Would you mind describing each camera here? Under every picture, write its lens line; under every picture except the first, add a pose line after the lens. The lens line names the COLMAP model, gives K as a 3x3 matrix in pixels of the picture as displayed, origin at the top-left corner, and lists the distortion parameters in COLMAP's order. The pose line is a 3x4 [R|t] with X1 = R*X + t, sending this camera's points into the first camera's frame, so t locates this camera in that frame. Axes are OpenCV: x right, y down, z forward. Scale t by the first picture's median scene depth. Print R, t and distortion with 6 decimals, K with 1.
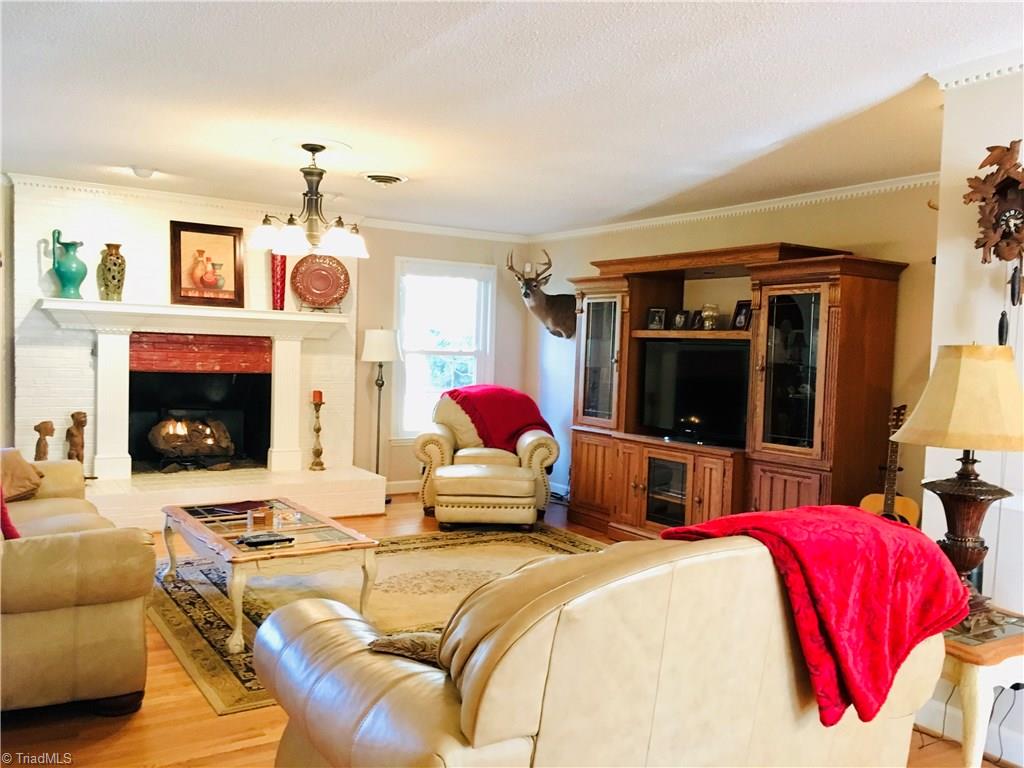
lens RADIAL K [[895.7, 0, 512.0], [0, 895.7, 384.0], [0, 0, 1]] dist [0.087945, -0.000976]
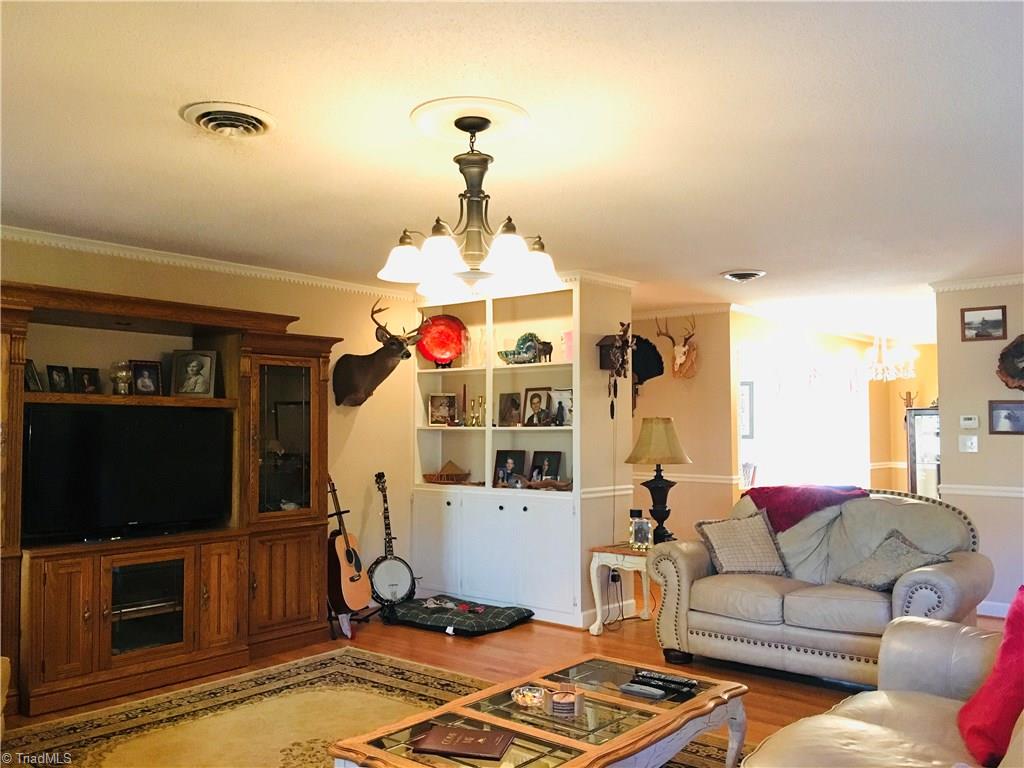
lens RADIAL K [[895.7, 0, 512.0], [0, 895.7, 384.0], [0, 0, 1]] dist [0.087945, -0.000976]
pose [[-0.308638, 0.019435, 0.950981, -0.762877], [0.030653, 0.999475, -0.010477, -0.058314], [-0.950685, 0.025917, -0.309072, 1.067605]]
